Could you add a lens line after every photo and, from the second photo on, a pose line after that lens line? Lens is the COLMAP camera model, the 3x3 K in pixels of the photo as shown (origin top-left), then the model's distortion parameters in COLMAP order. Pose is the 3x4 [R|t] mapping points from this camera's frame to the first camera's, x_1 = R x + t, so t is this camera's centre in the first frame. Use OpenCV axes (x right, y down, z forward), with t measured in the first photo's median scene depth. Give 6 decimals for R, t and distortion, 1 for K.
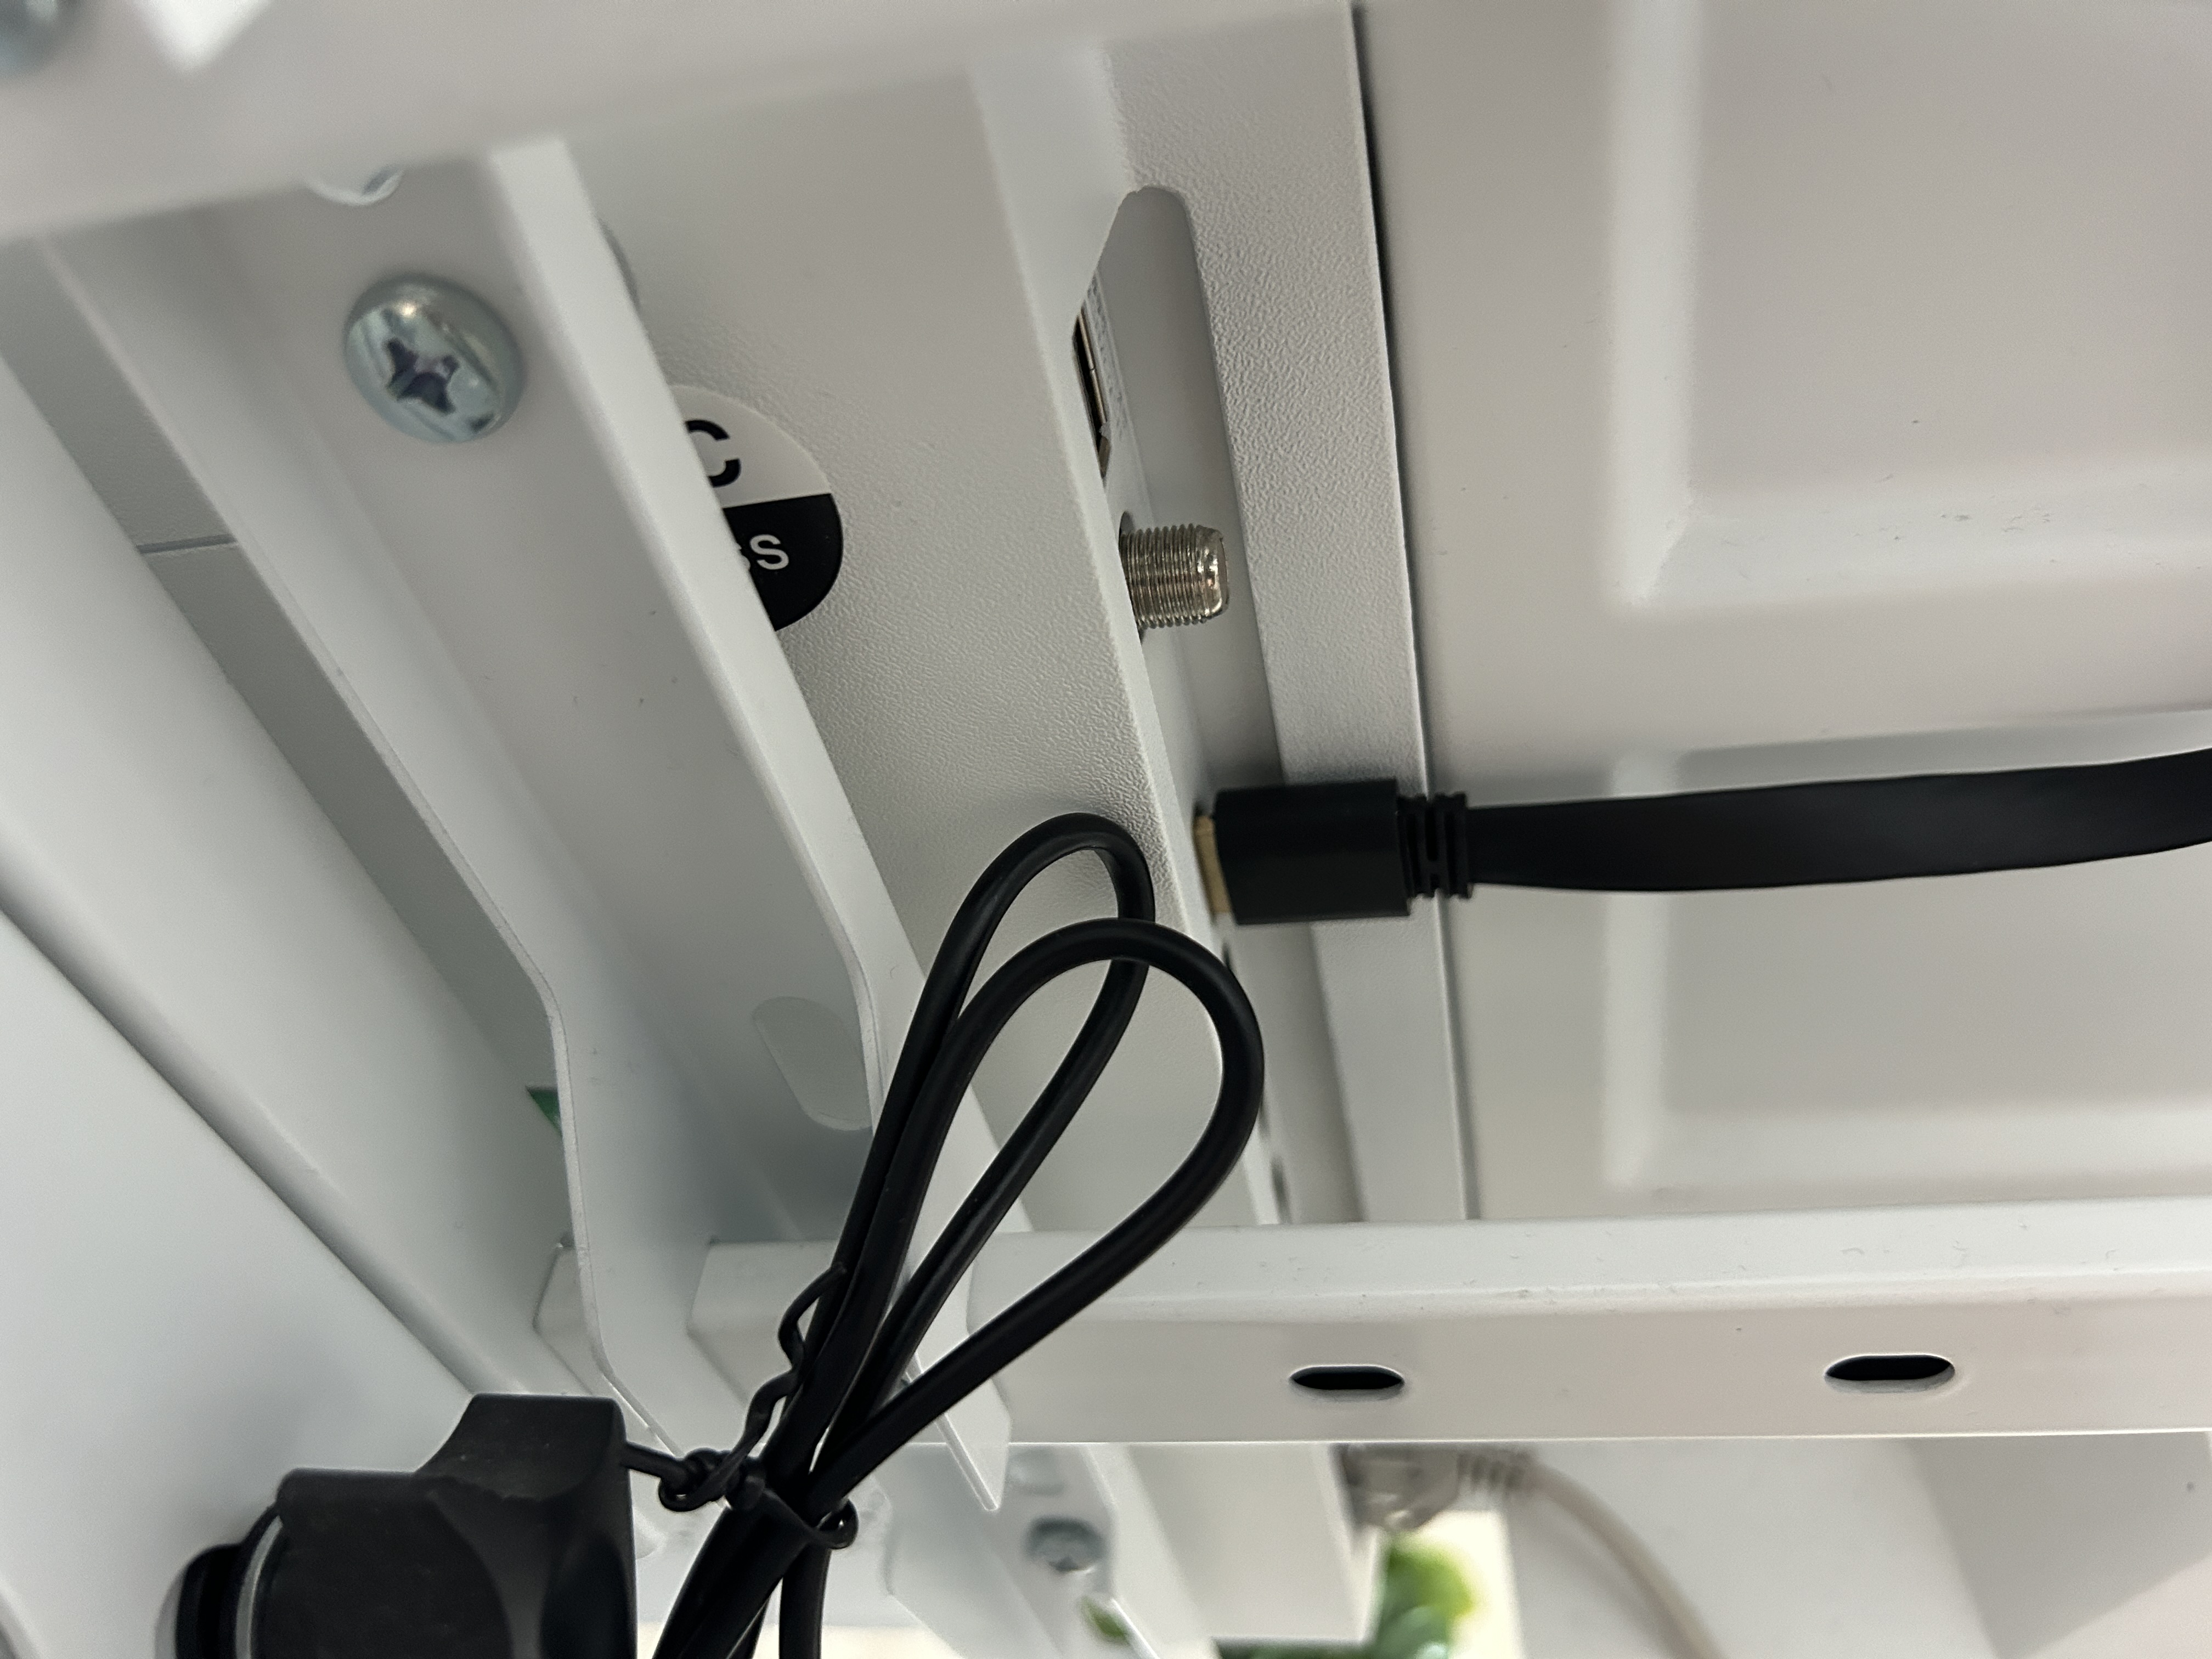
lens RADIAL K [[1672.3, 0, 1106.0], [0, 1672.3, 829.5], [0, 0, 1]] dist [-0.001977, -0.003043]
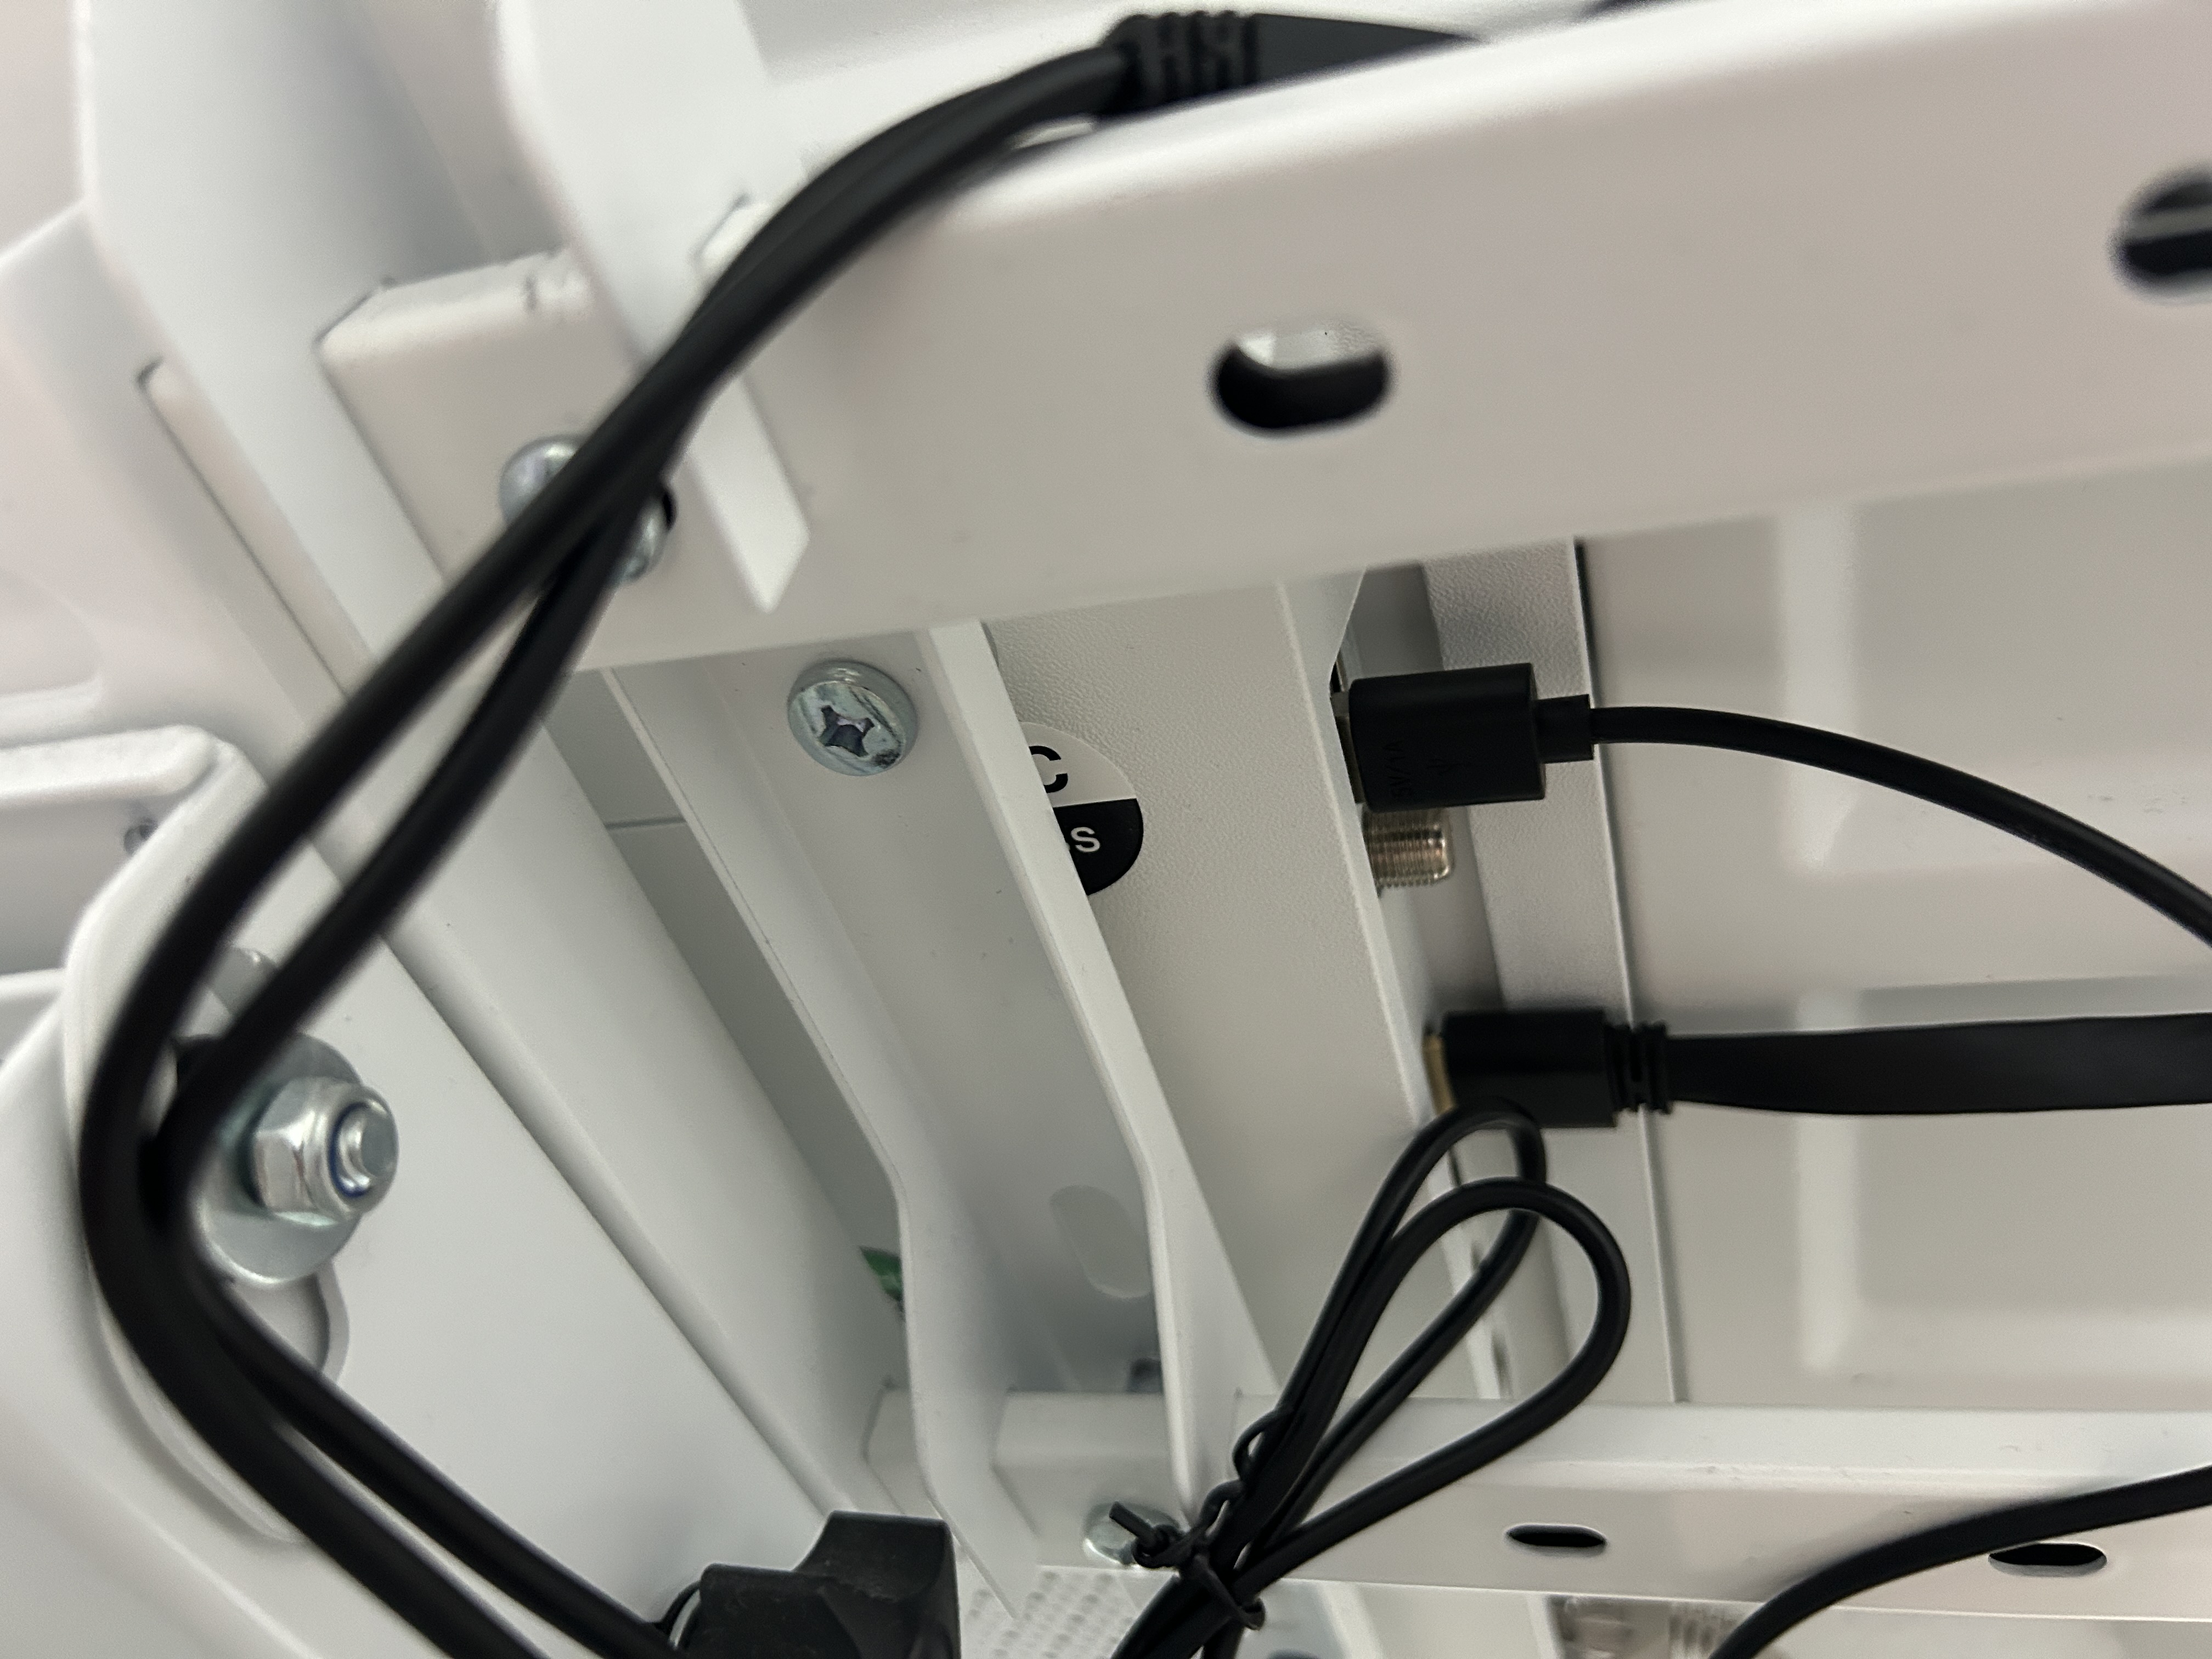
lens RADIAL K [[1685.0, 0, 1106.0], [0, 1685.0, 829.5], [0, 0, 1]] dist [0.041824, -0.088401]
pose [[0.991427, 0.004453, -0.130587, -0.017300], [-0.014219, 0.997160, -0.073953, -0.073054], [0.129887, 0.075175, 0.988675, -0.244615]]
